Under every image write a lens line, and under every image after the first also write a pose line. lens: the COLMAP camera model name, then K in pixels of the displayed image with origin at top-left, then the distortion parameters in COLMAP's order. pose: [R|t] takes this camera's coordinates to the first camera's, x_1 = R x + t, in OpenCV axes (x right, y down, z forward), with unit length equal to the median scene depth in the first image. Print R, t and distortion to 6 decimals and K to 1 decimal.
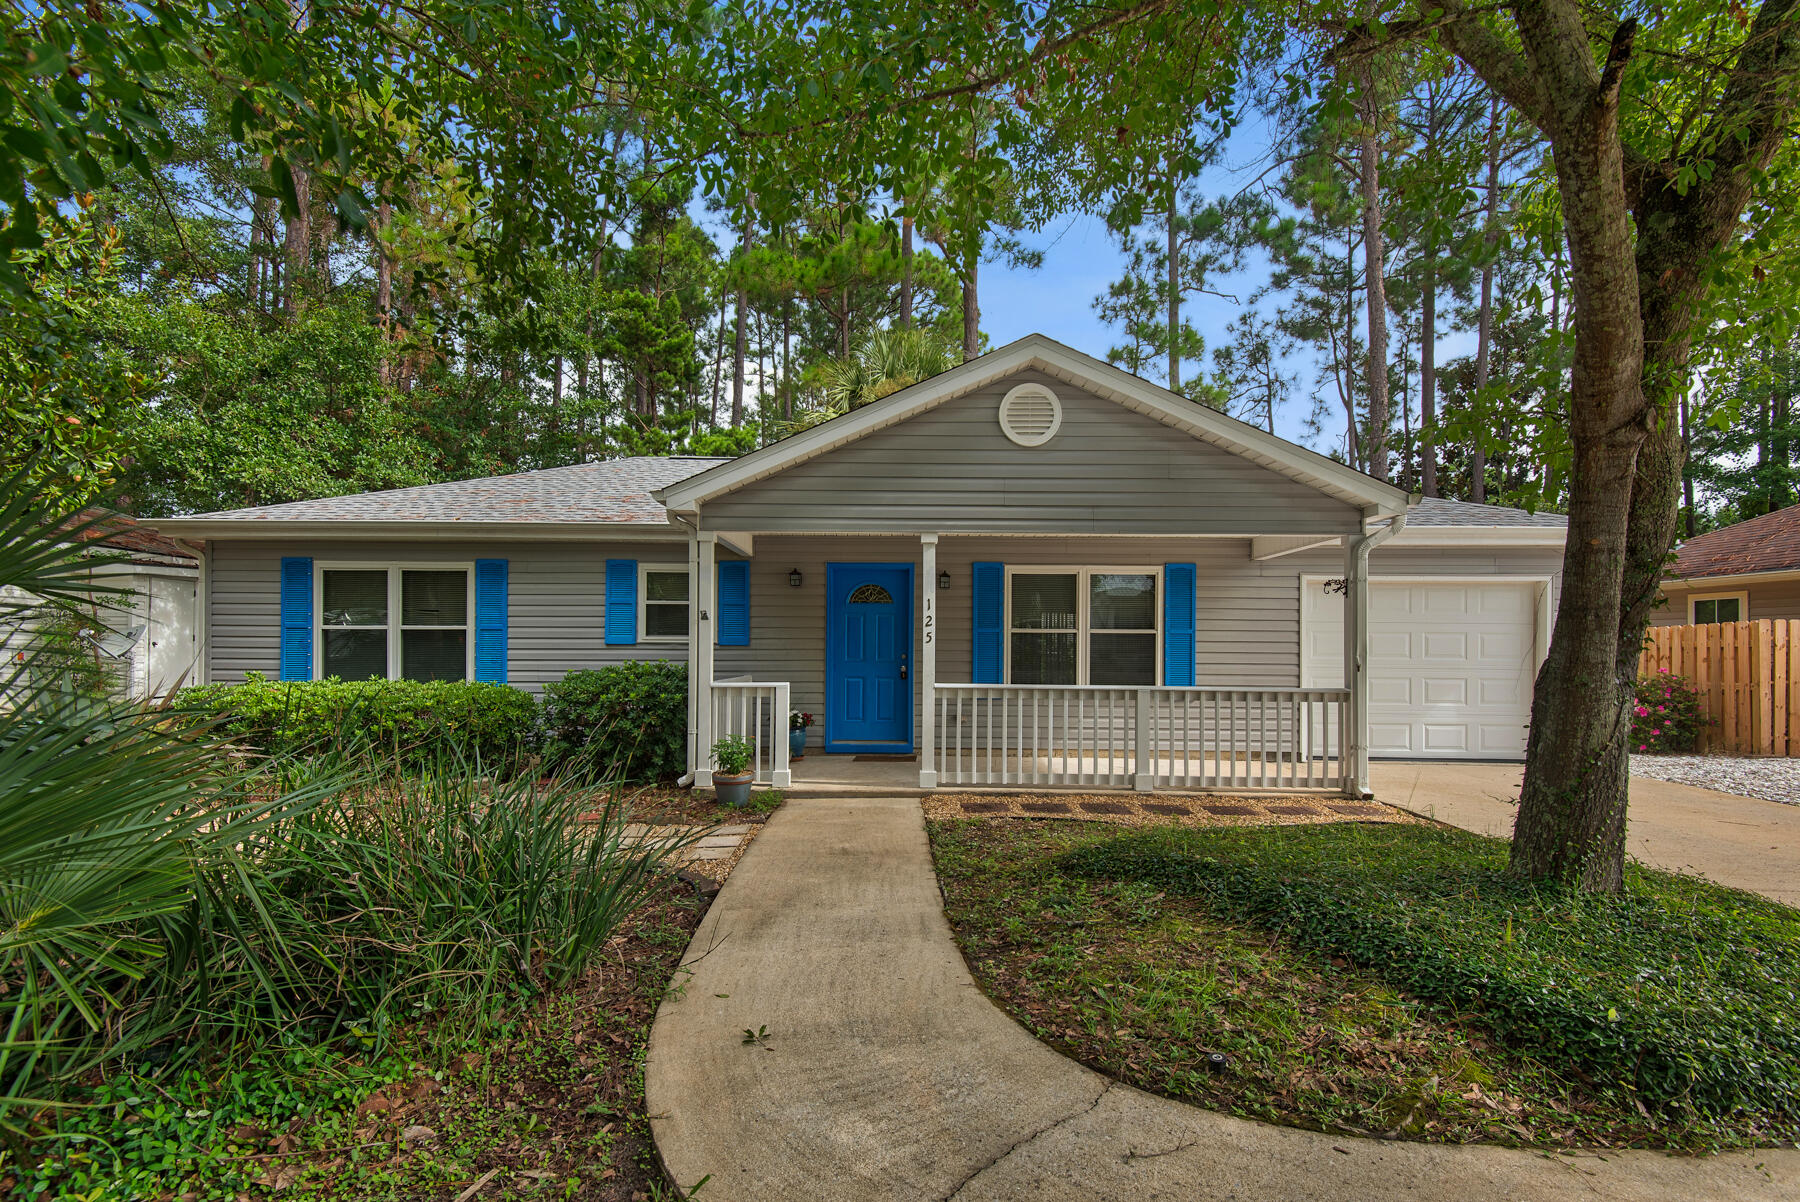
lens RADIAL K [[836.5, 0, 906.3], [0, 836.5, 625.7], [0, 0, 1]] dist [0.033980, -0.022193]
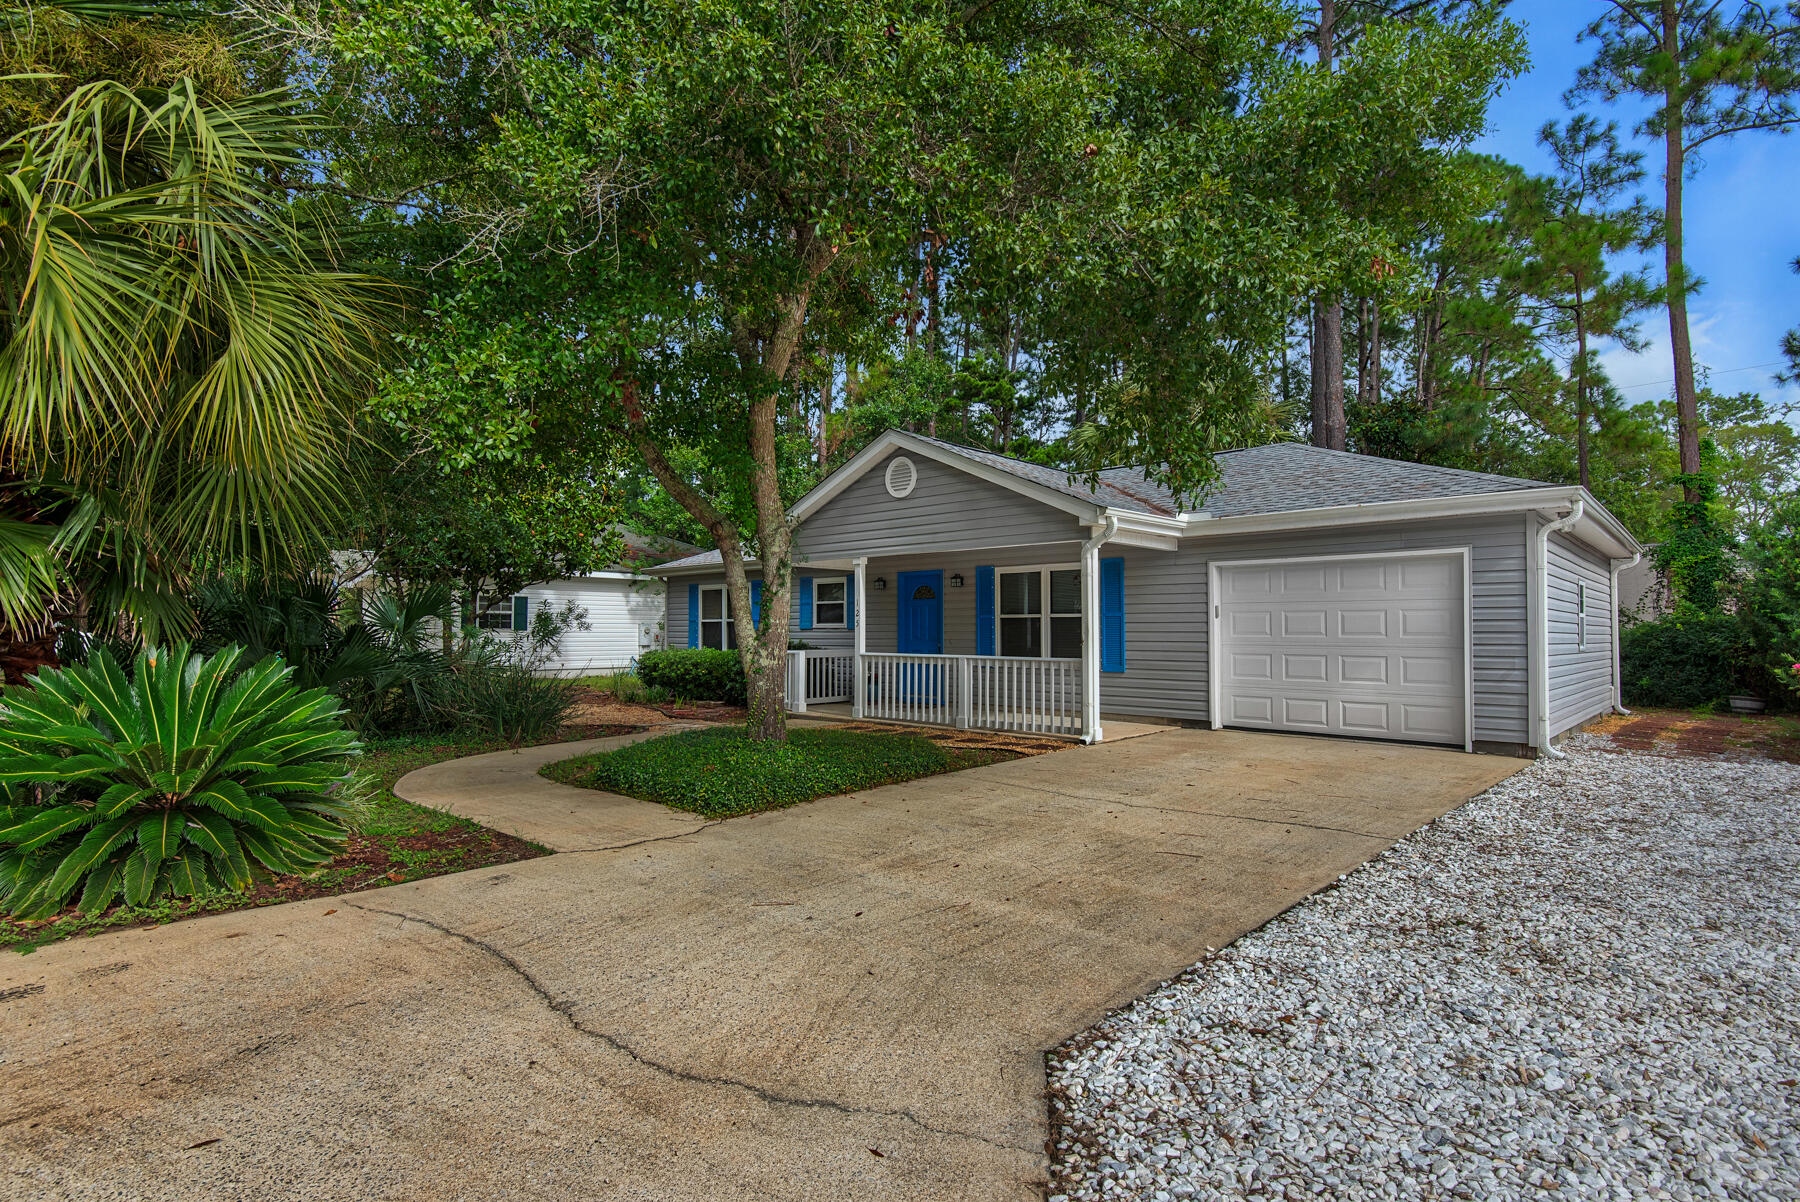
lens RADIAL K [[903.5, 0, 873.7], [0, 903.5, 635.8], [0, 0, 1]] dist [0.038094, -0.029654]
pose [[0.716717, -0.002260, -0.697361, 0.985695], [0.025781, 0.999397, 0.023257, -0.001759], [0.696888, -0.034647, 0.716343, -0.174959]]
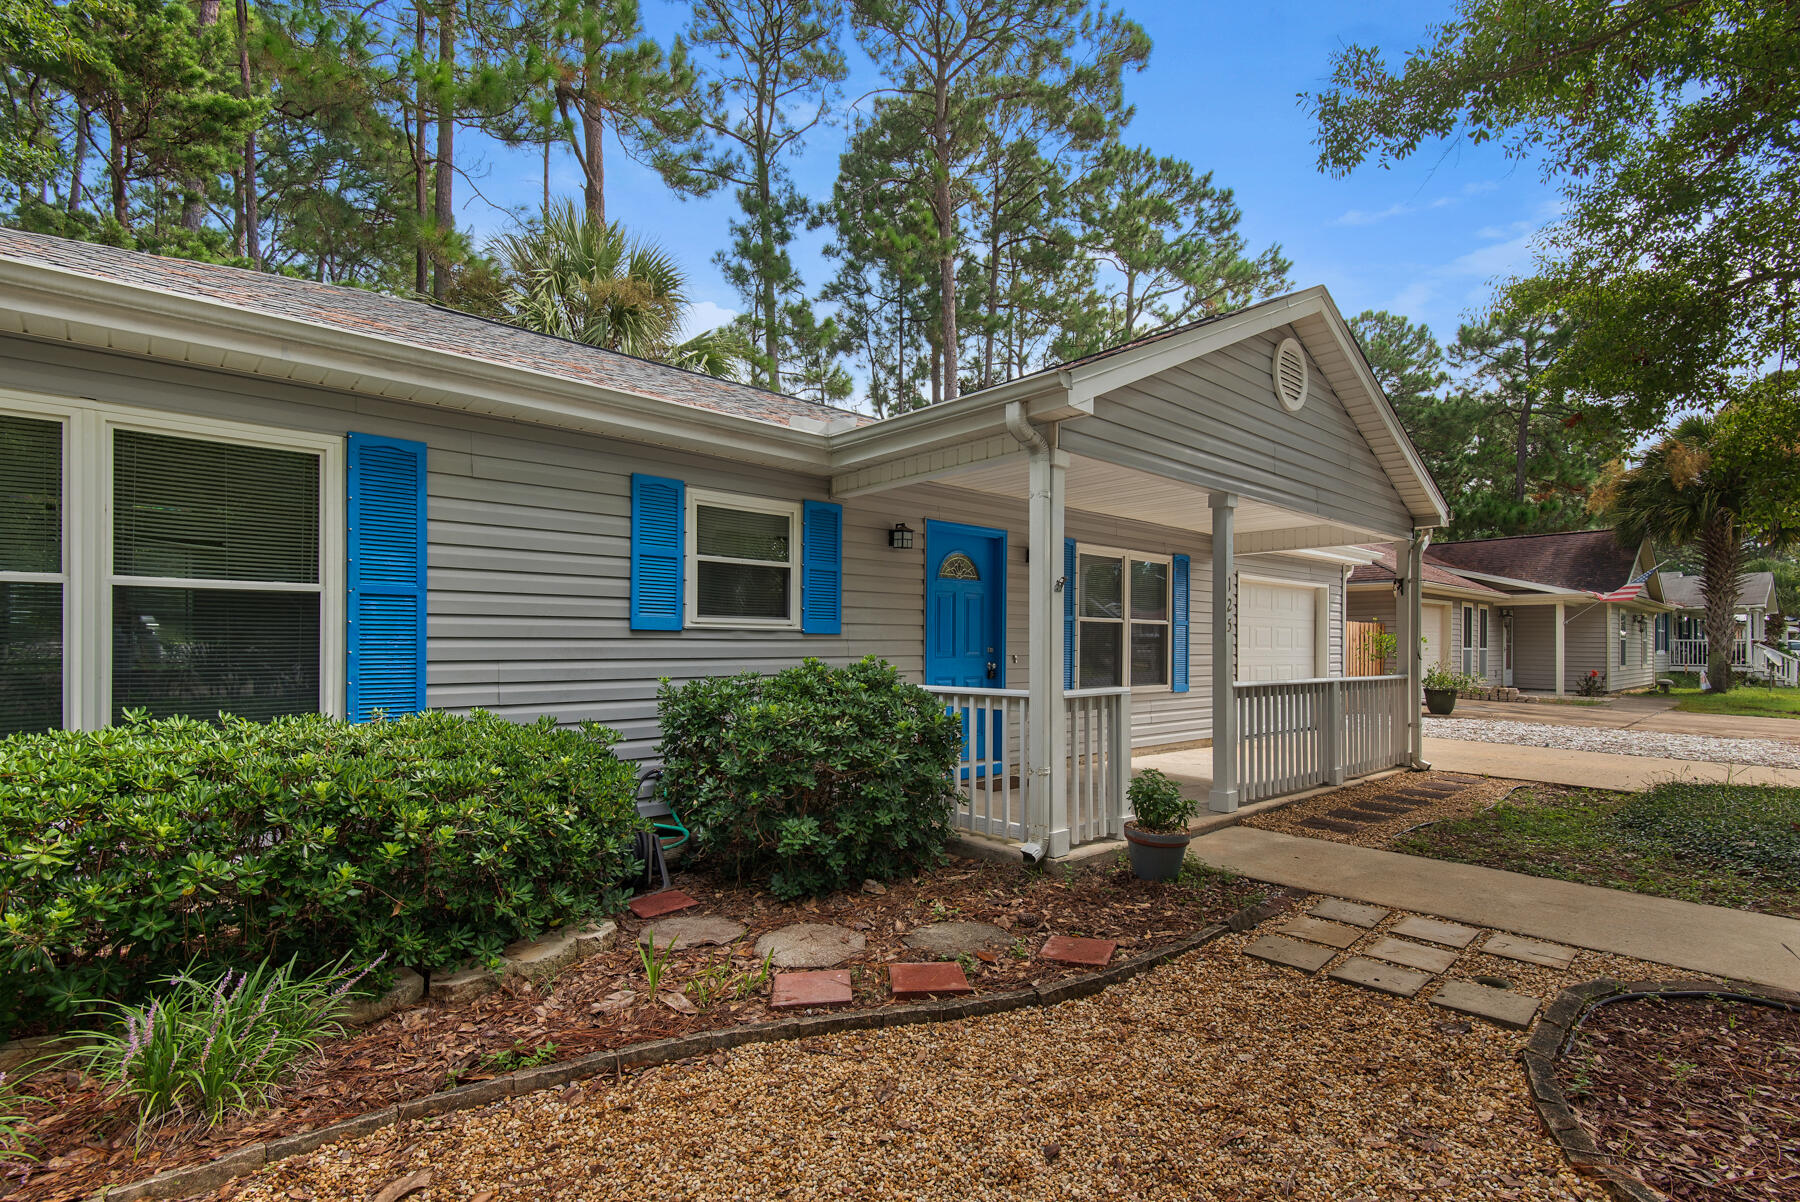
lens RADIAL K [[836.5, 0, 906.3], [0, 836.5, 625.7], [0, 0, 1]] dist [0.033980, -0.022193]
pose [[0.739310, 0.012217, 0.673254, -0.589893], [-0.017054, 0.999854, 0.000583, 0.015762], [-0.673149, -0.011913, 0.739411, 0.480816]]
